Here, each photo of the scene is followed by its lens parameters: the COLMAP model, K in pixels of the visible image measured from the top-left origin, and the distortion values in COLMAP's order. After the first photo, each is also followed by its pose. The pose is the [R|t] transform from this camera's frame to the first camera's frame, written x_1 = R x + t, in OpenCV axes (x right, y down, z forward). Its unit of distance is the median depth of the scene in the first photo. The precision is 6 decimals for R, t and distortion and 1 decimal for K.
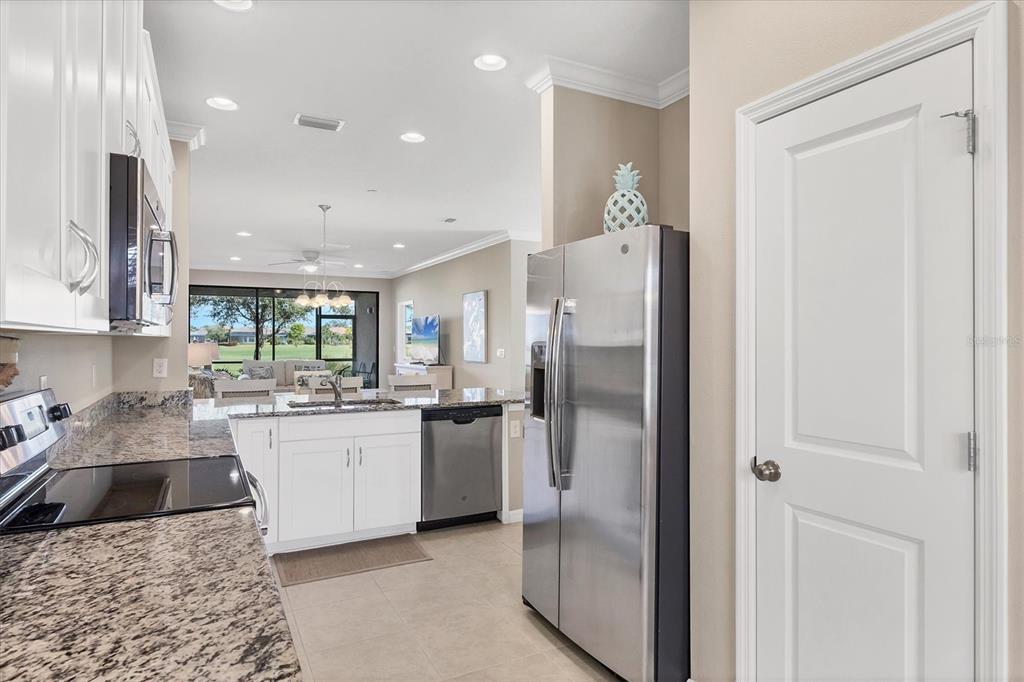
lens RADIAL K [[578.3, 0, 504.9], [0, 578.3, 340.5], [0, 0, 1]] dist [-0.007647, -0.001078]
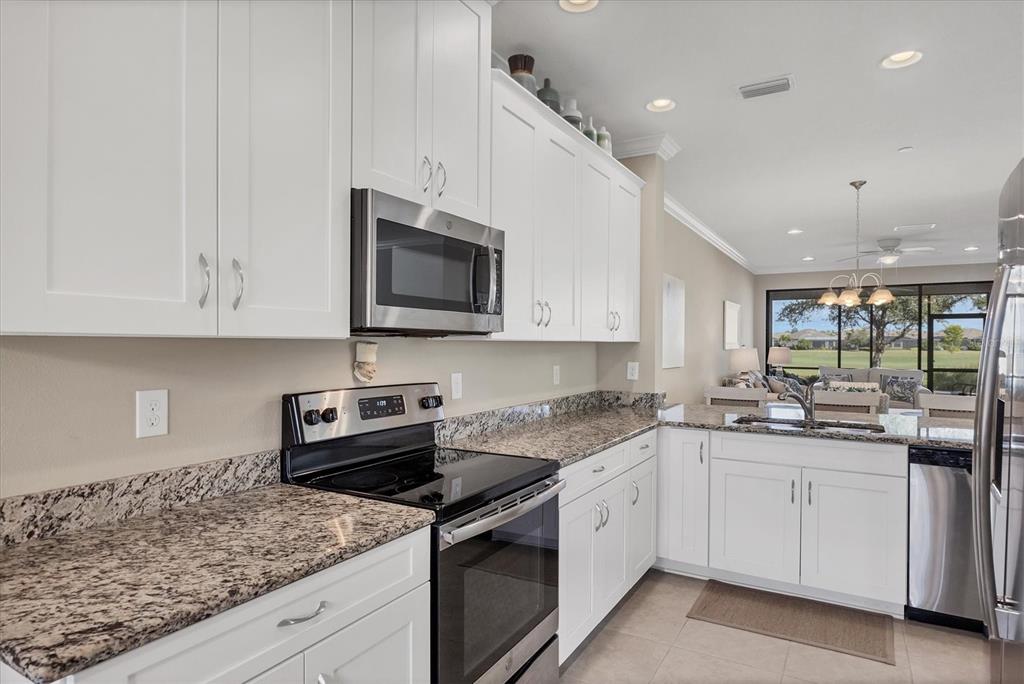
lens RADIAL K [[578.3, 0, 509.8], [0, 578.3, 346.3], [0, 0, 1]] dist [-0.007647, -0.001078]
pose [[0.536026, 0.003764, -0.844193, 0.589181], [-0.002511, 0.999993, 0.002864, -0.001308], [0.844198, 0.000584, 0.536031, 0.715547]]
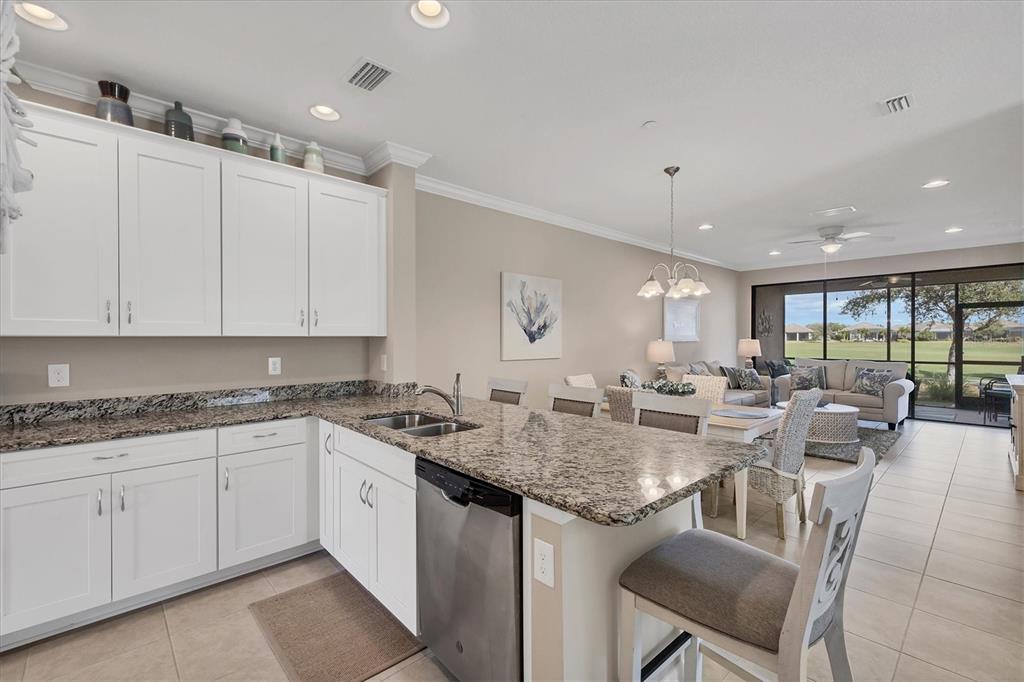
lens RADIAL K [[439.0, 0, 507.0], [0, 439.0, 338.1], [0, 0, 1]] dist [0.000899, 0.000520]
pose [[0.271791, 0.000902, -0.962356, 1.046087], [0.002143, 0.999997, 0.001543, -0.008846], [0.962354, -0.002481, 0.271789, 3.137758]]
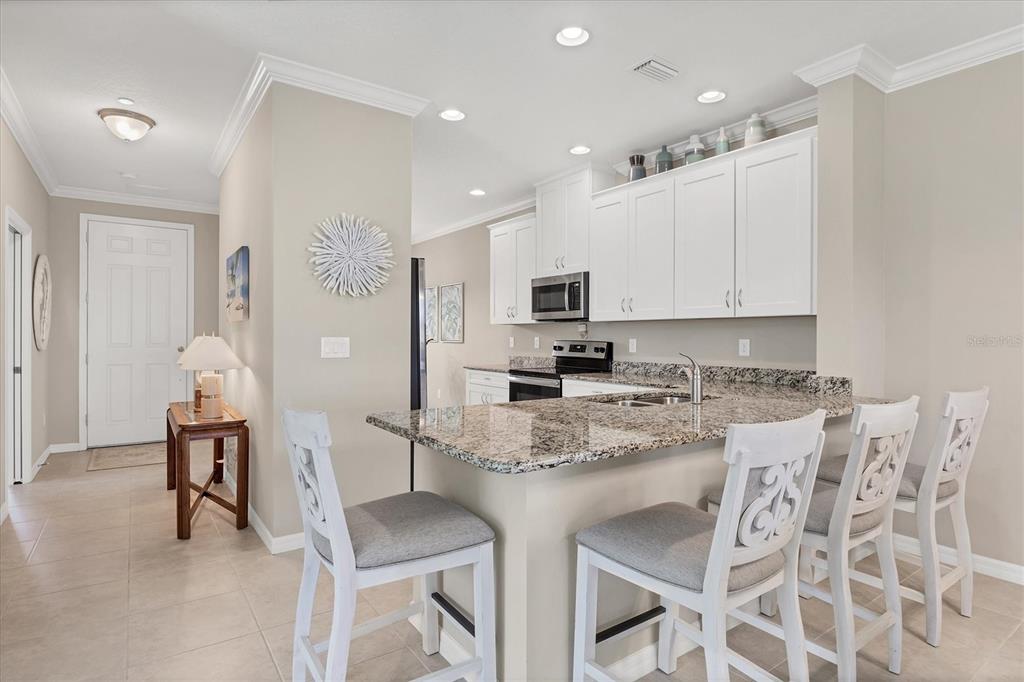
lens RADIAL K [[546.0, 0, 514.9], [0, 546.0, 338.5], [0, 0, 1]] dist [-0.013056, 0.001630]
pose [[-0.989914, -0.005240, -0.141570, 0.021165], [-0.005540, 0.999983, 0.001726, 0.103467], [0.141559, 0.002493, -0.989927, 5.572888]]
